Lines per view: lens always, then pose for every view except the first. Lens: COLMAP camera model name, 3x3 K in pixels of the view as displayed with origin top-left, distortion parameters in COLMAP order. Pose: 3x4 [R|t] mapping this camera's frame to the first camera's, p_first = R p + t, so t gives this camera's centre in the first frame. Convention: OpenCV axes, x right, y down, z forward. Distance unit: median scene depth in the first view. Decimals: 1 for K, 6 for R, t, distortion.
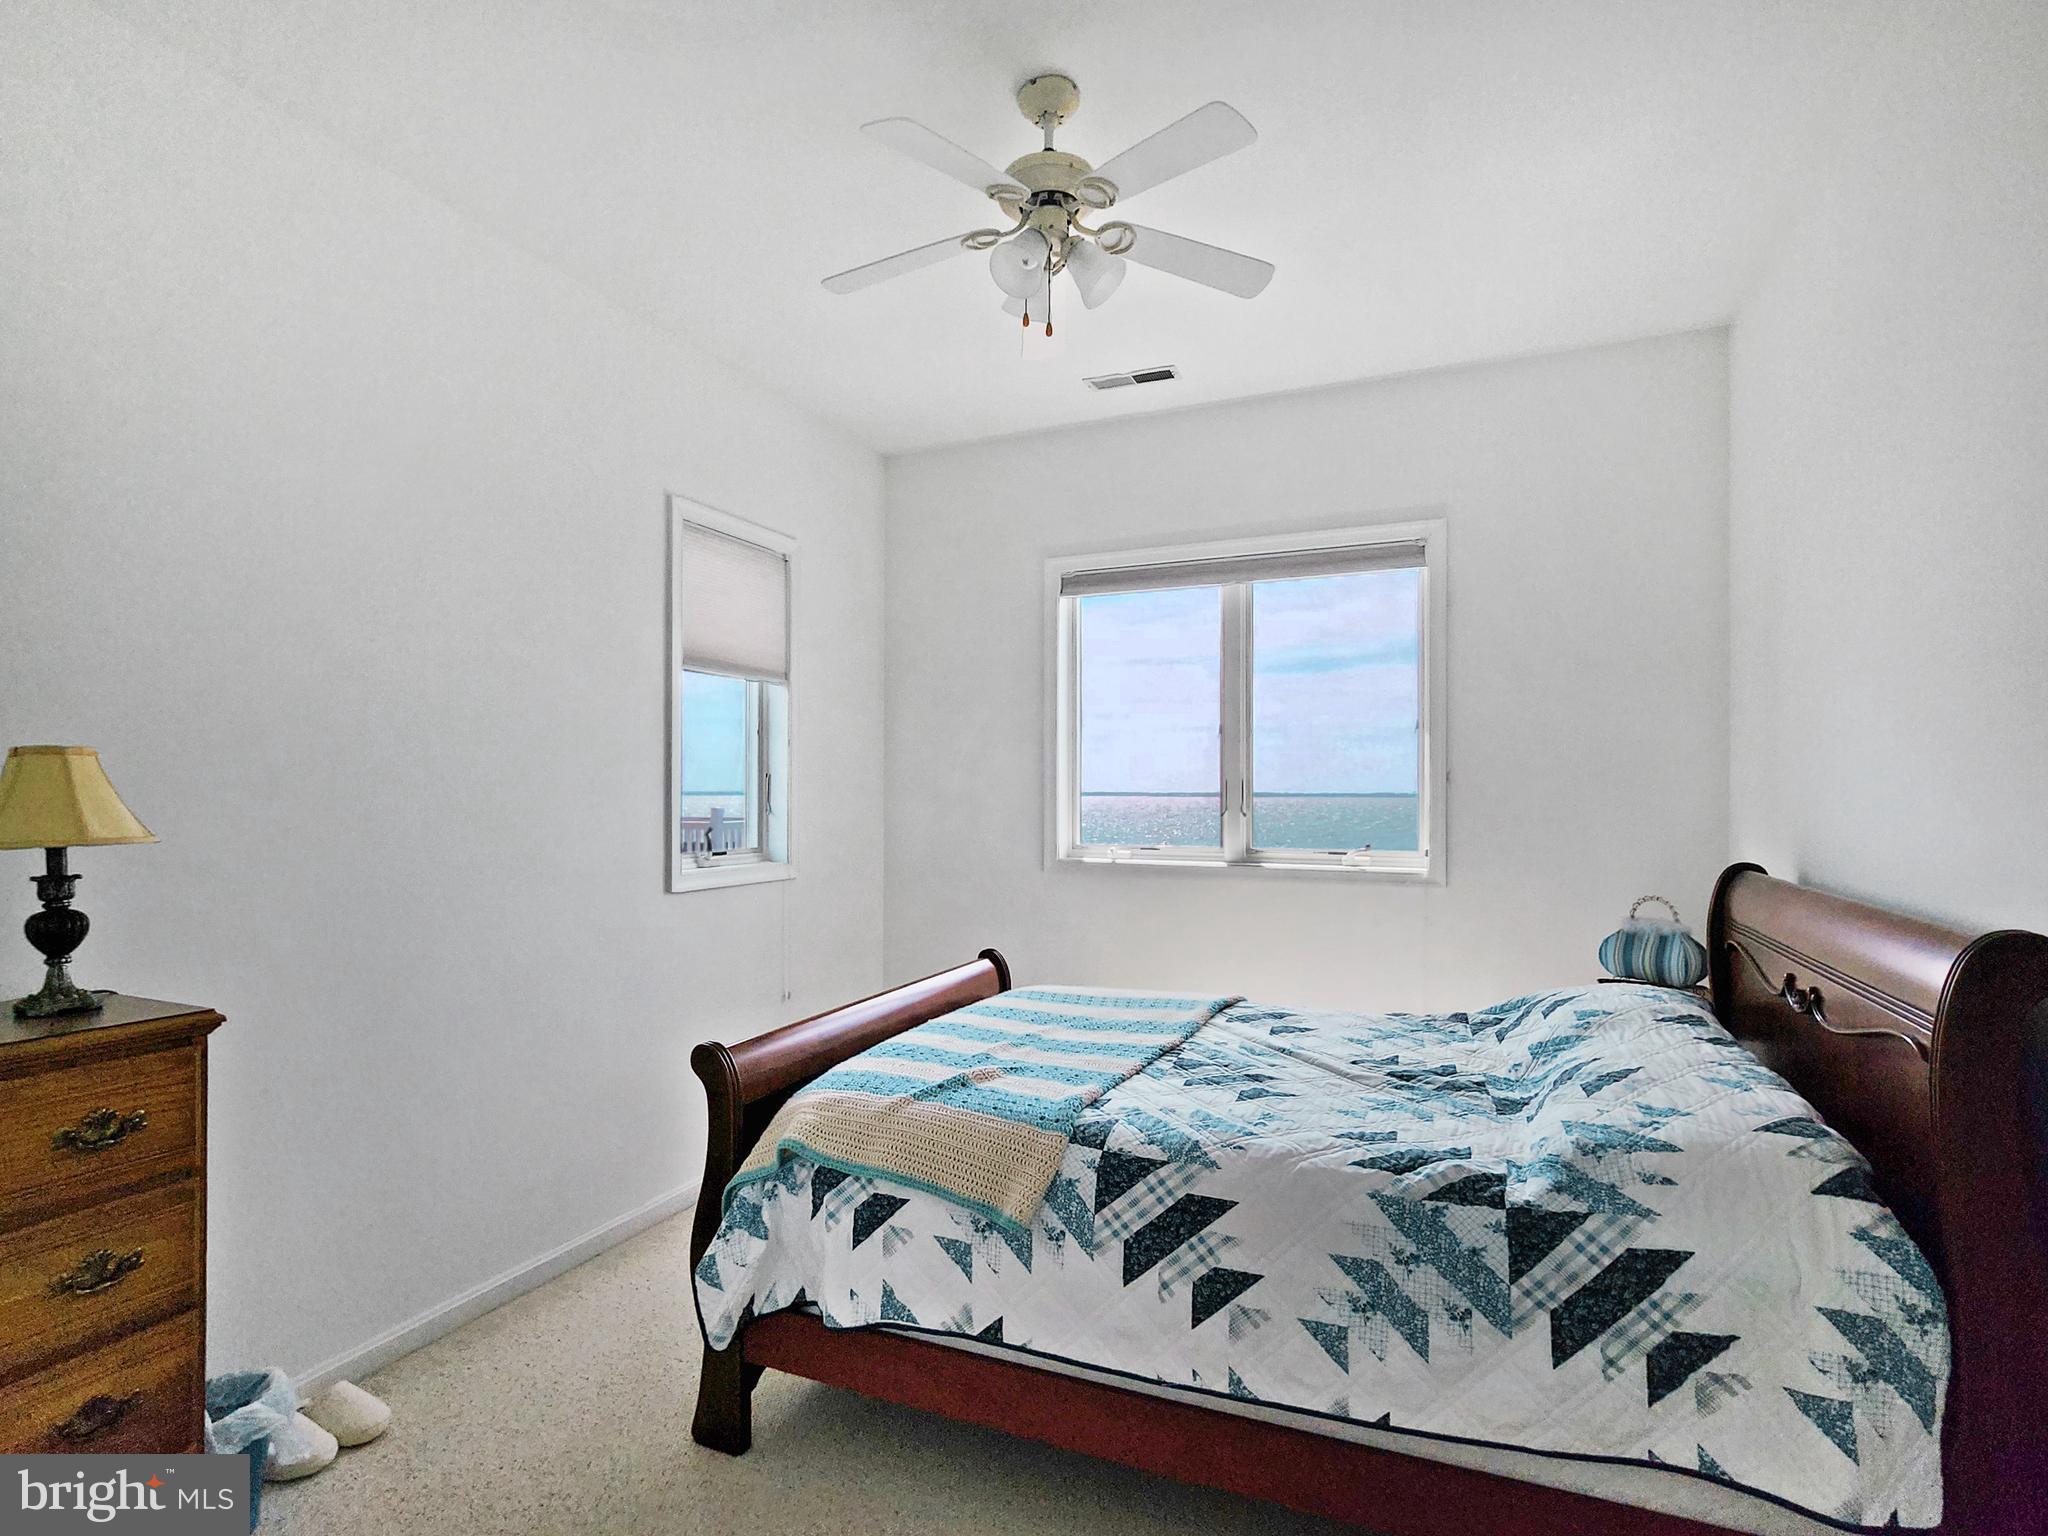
lens RADIAL K [[1022.4, 0, 1024.6], [0, 1022.4, 782.1], [0, 0, 1]] dist [-0.002132, -0.000551]
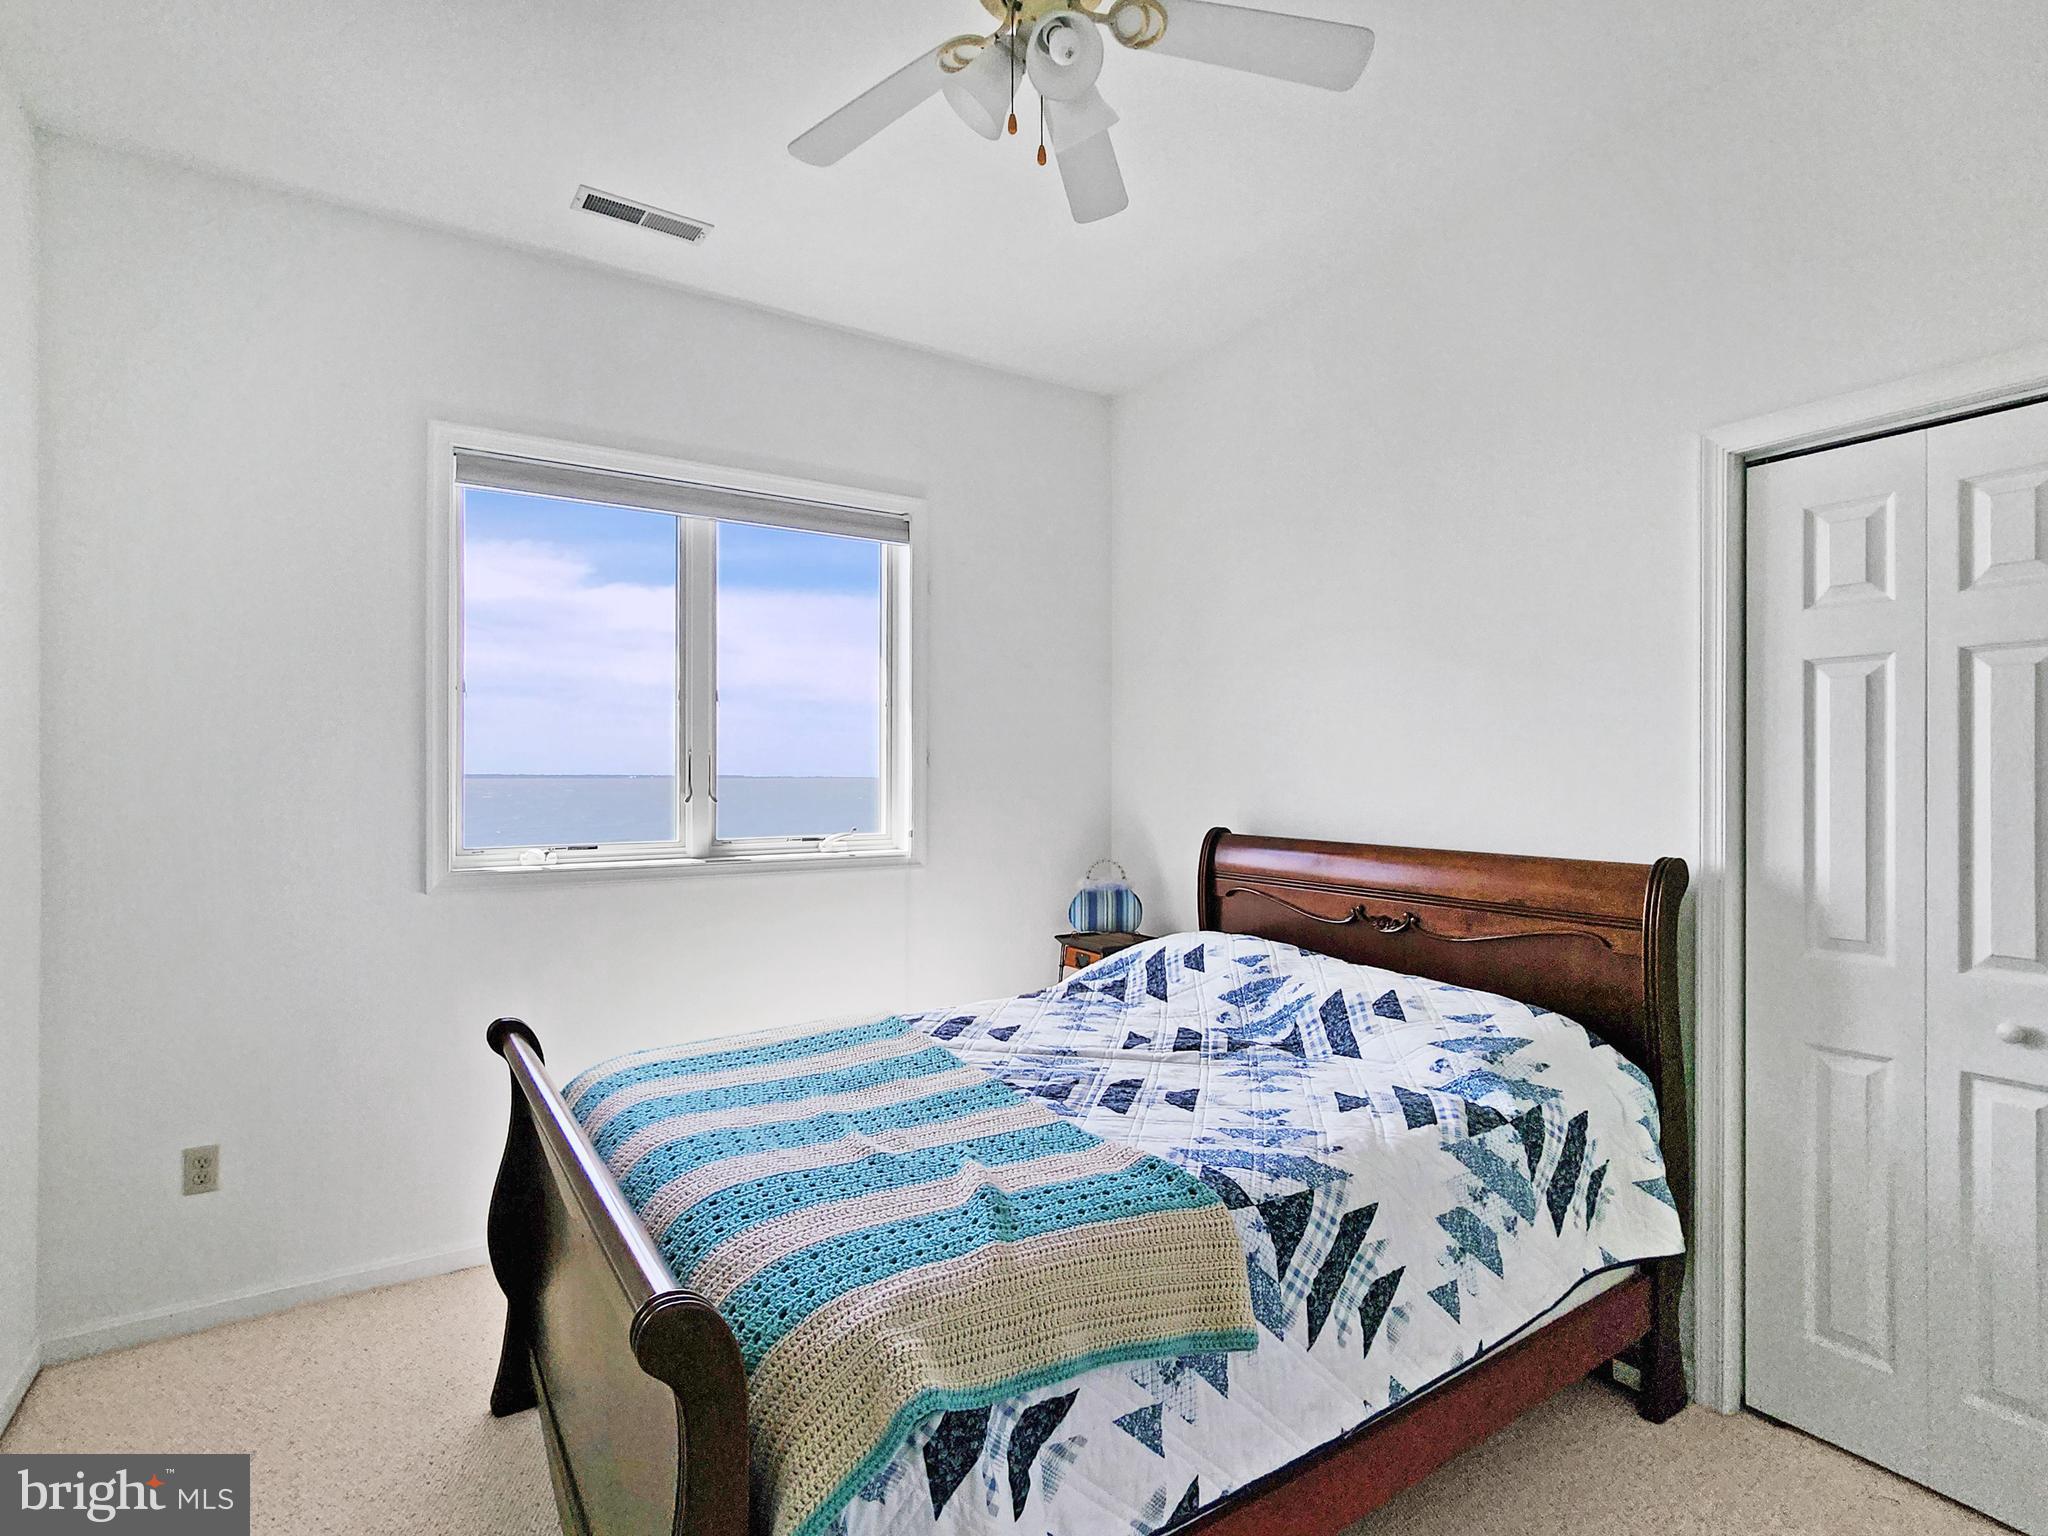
lens RADIAL K [[1022.4, 0, 1027.2], [0, 1022.4, 767.4], [0, 0, 1]] dist [-0.002132, -0.000551]
pose [[0.549619, 0.005169, 0.835400, -0.684155], [-0.010199, 0.999948, 0.000523, 0.007033], [-0.835353, -0.008807, 0.549643, 0.668968]]
